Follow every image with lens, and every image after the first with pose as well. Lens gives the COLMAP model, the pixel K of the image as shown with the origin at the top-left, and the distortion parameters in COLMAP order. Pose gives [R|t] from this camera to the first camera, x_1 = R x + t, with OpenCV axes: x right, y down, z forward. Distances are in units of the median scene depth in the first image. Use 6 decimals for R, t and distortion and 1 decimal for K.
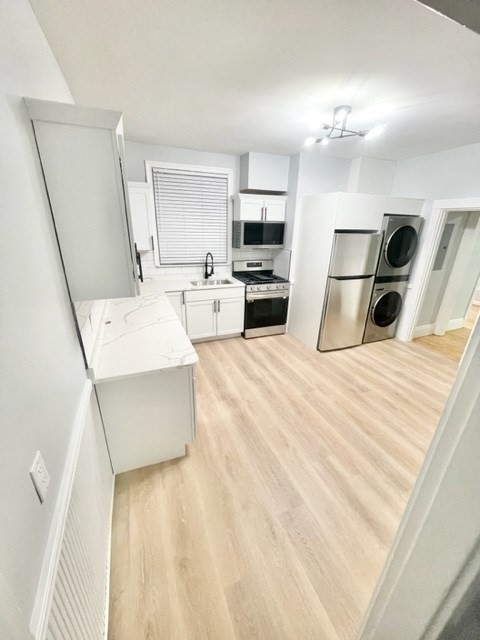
lens RADIAL K [[256.8, 0, 239.2], [0, 256.8, 320.3], [0, 0, 1]] dist [-0.005467, 0.000694]
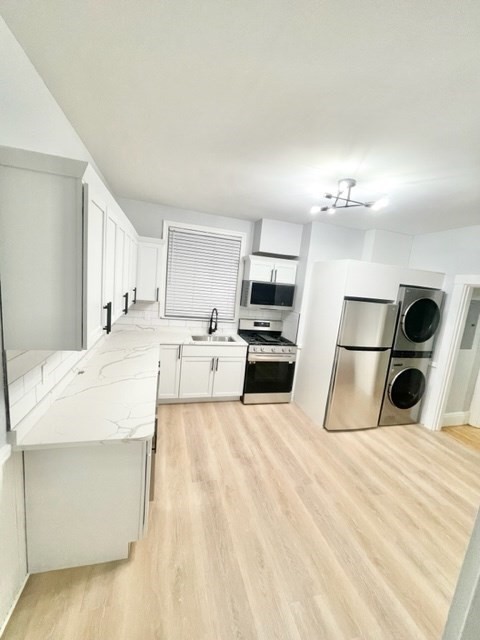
lens RADIAL K [[256.8, 0, 239.3], [0, 256.8, 320.3], [0, 0, 1]] dist [-0.005467, 0.000694]
pose [[0.991662, 0.089365, -0.092845, 0.080528], [-0.107247, 0.971773, -0.210131, -0.027173], [0.071446, 0.218336, 0.973255, 0.071457]]
